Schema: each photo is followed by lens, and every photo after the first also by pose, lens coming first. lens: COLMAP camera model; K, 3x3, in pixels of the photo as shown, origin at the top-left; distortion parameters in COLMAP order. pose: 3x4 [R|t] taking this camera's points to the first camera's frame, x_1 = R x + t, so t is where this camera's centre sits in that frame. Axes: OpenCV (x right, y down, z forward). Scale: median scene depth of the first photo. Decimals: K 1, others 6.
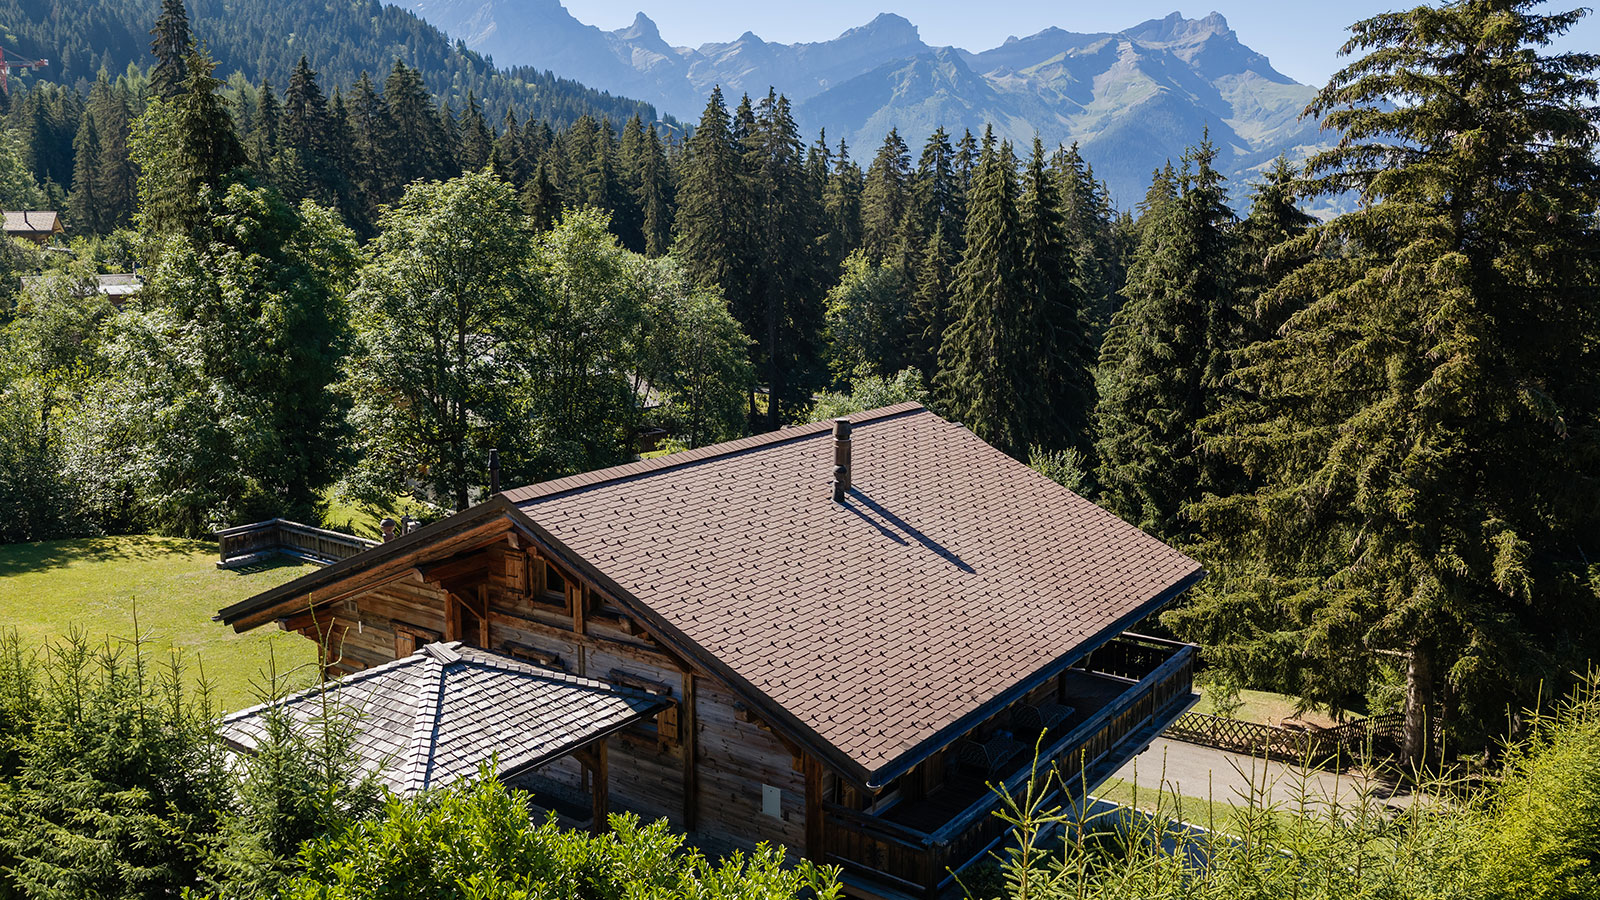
lens RADIAL K [[1264.0, 0, 800.0], [0, 1264.0, 450.0], [0, 0, 1]] dist [0.011425, -0.000183]
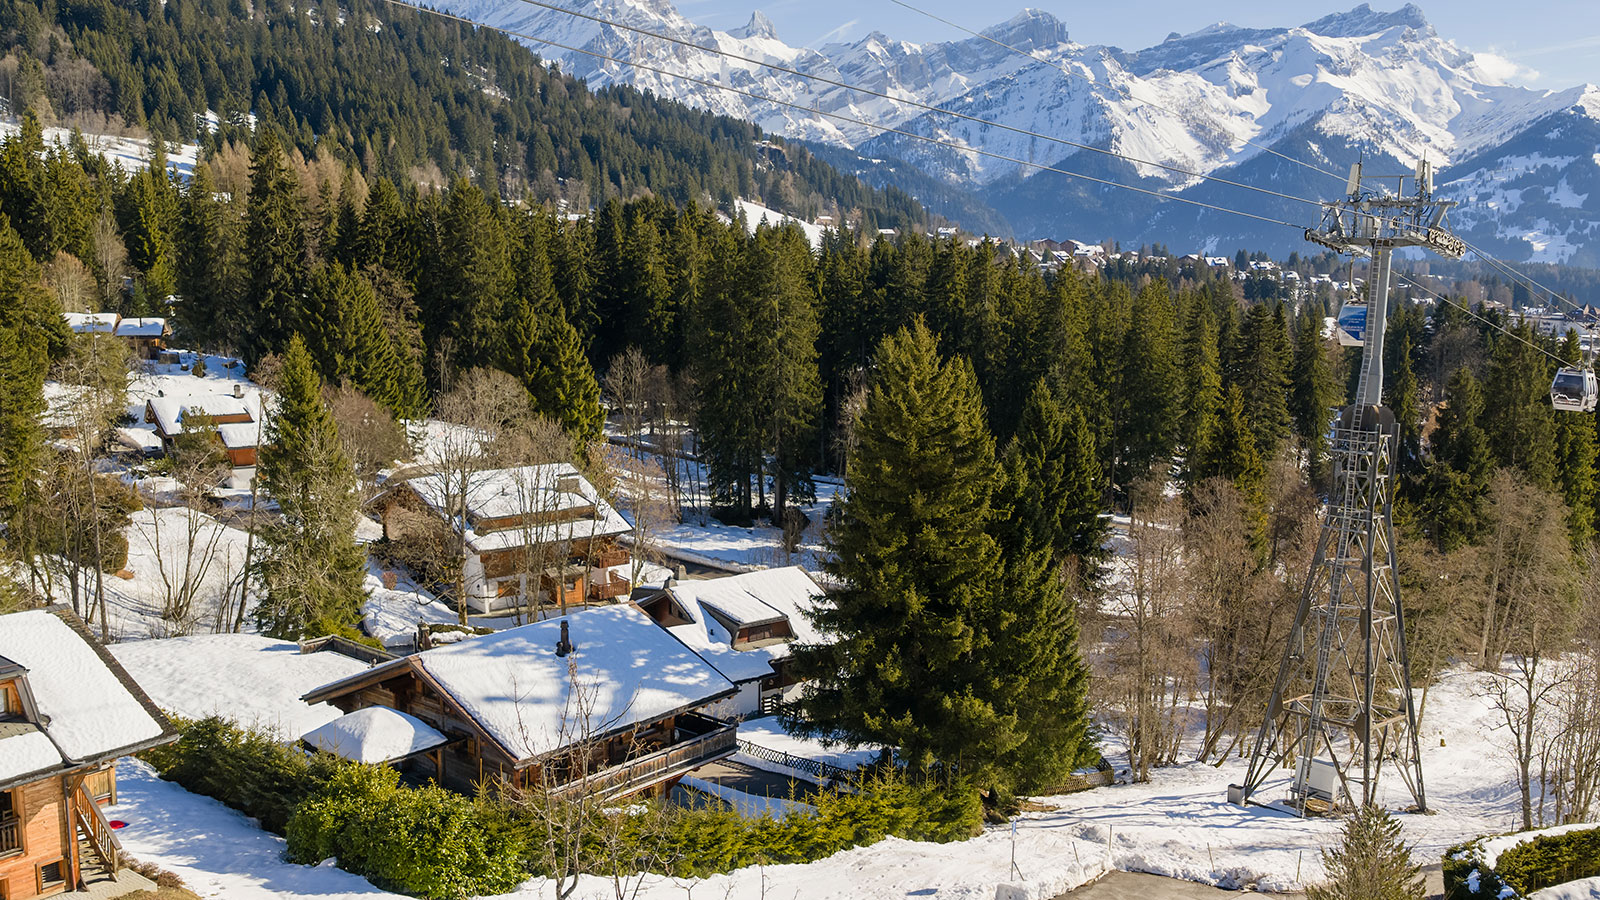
lens RADIAL K [[1478.0, 0, 800.0], [0, 1478.0, 450.0], [0, 0, 1]] dist [0.011387, -0.016581]
pose [[0.995765, 0.015519, -0.090610, 0.816925], [-0.017780, 0.999549, -0.024203, -0.325728], [0.090194, 0.025711, 0.995592, -1.933739]]
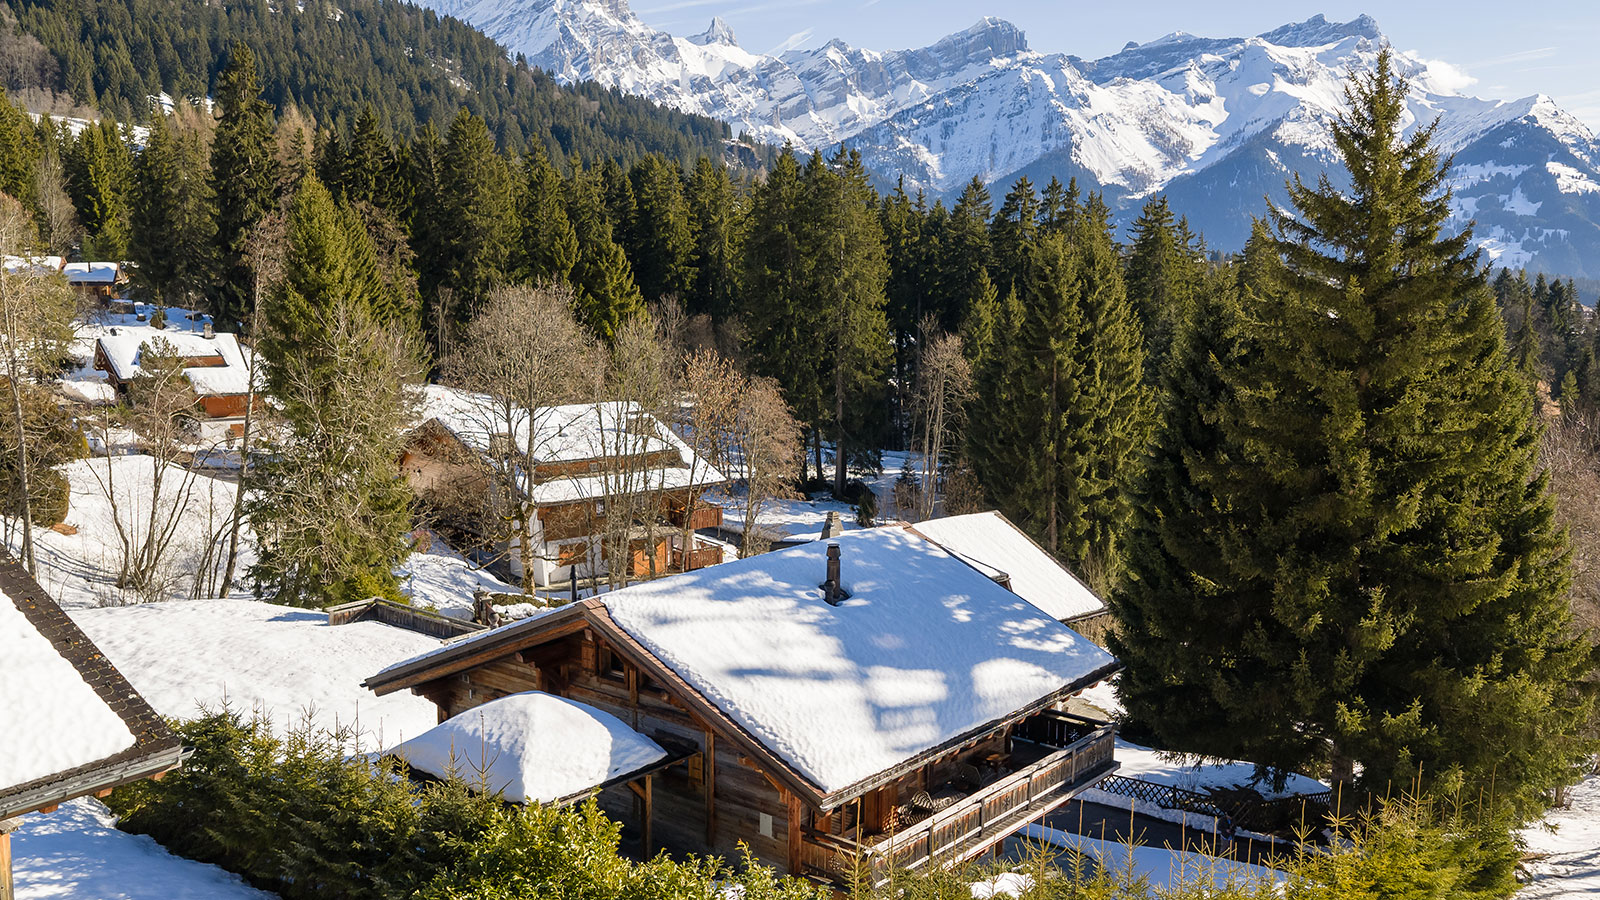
lens RADIAL K [[1478.0, 0, 800.0], [0, 1478.0, 450.0], [0, 0, 1]] dist [0.011387, -0.016581]
pose [[0.997921, 0.013597, -0.063006, 0.109689], [-0.015518, 0.999426, -0.030106, -0.089085], [0.062561, 0.031021, 0.997559, -0.637474]]
